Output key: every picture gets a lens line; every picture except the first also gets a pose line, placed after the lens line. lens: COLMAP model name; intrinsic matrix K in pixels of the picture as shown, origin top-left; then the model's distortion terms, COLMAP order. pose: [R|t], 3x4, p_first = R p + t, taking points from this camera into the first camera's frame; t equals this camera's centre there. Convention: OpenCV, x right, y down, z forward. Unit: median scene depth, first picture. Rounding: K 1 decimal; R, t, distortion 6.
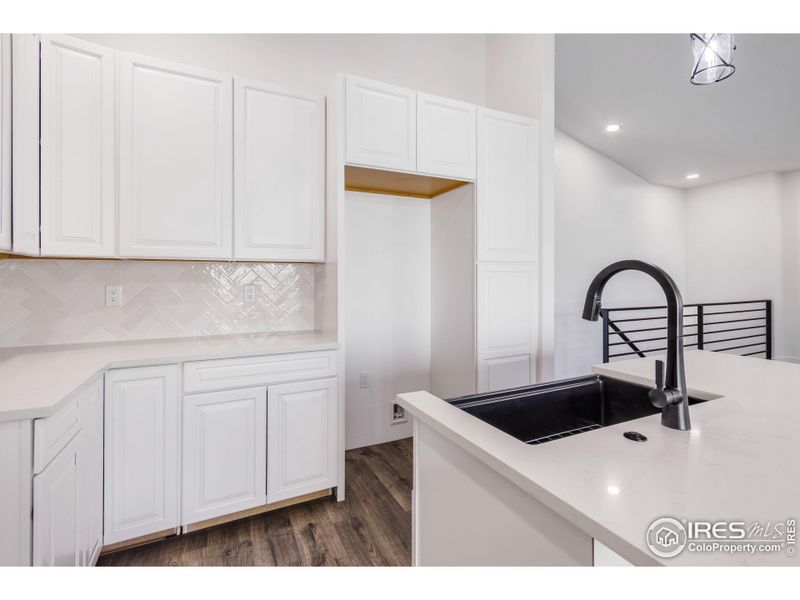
lens RADIAL K [[387.2, 0, 411.5], [0, 387.2, 272.3], [0, 0, 1]] dist [0.000707, -0.000178]
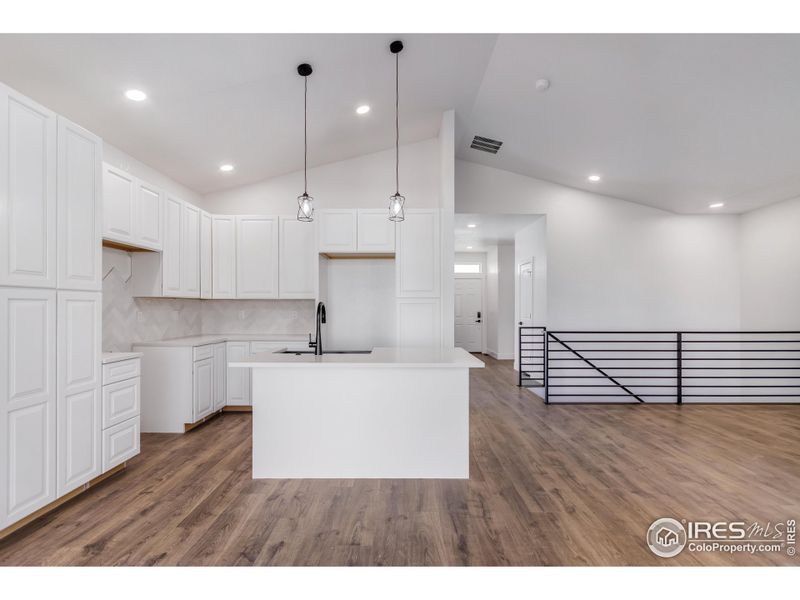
lens RADIAL K [[374.3, 0, 402.5], [0, 374.3, 303.7], [0, 0, 1]] dist [0.005145, 0.000406]
pose [[0.890803, -0.005276, -0.454359, 1.121627], [0.006582, 0.999977, 0.001294, -0.003512], [0.454342, -0.004143, 0.890818, -0.575317]]
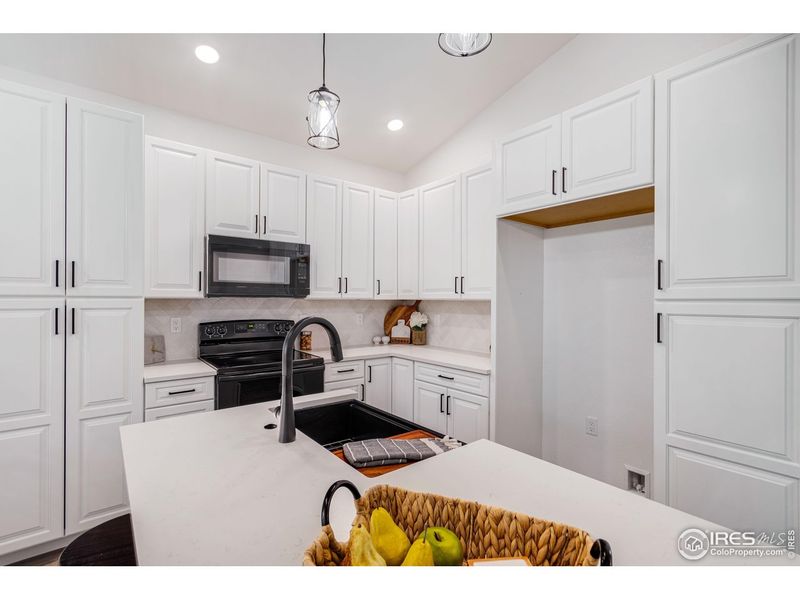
lens RADIAL K [[377.1, 0, 400.0], [0, 377.1, 300.0], [0, 0, 1]] dist [-0.000573, -0.000701]
pose [[0.197563, 0.000417, -0.980290, 0.860855], [0.006798, 0.999975, 0.001795, -0.035267], [0.980267, -0.007019, 0.197555, 0.487945]]
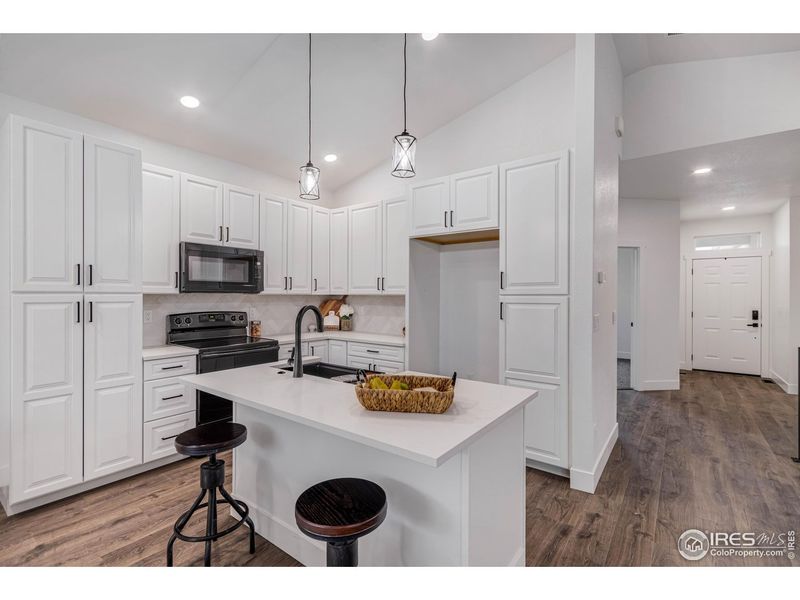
lens RADIAL K [[372.5, 0, 400.4], [0, 372.5, 295.5], [0, 0, 1]] dist [0.000389, 0.000166]
pose [[0.437516, 0.001774, -0.899209, 1.241588], [0.007121, 0.999960, 0.005437, -0.037851], [0.899183, -0.008782, 0.437486, 0.257059]]
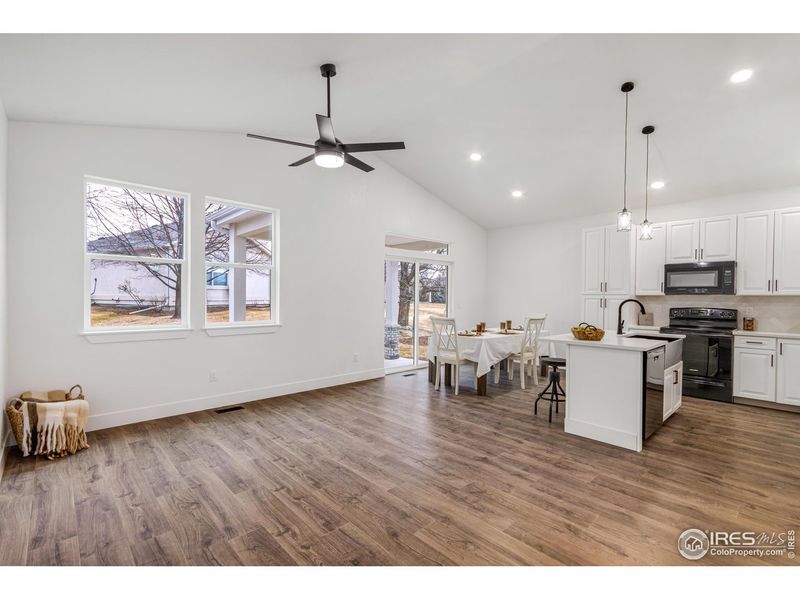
lens RADIAL K [[369.3, 0, 399.9], [0, 369.3, 302.6], [0, 0, 1]] dist [0.002287, -0.000062]
pose [[-0.960206, -0.005547, -0.279238, 1.894410], [-0.005991, 0.999982, 0.000738, 0.013050], [0.279229, 0.002382, -0.960222, 1.936378]]
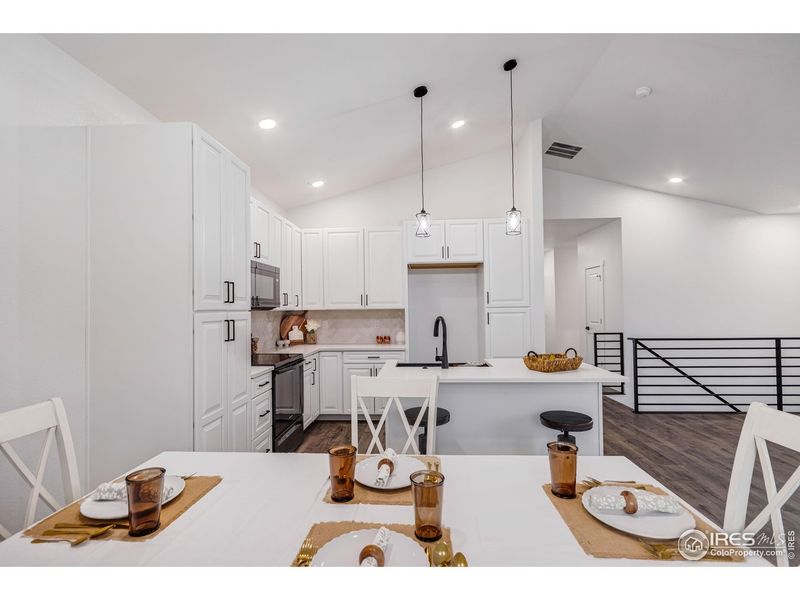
lens RADIAL K [[377.1, 0, 400.0], [0, 377.1, 300.0], [0, 0, 1]] dist [-0.000573, -0.000701]
pose [[0.860369, -0.023491, -0.509130, 0.824404], [0.019968, 0.999724, -0.012384, -0.054532], [0.509281, 0.000488, 0.860600, -0.779591]]
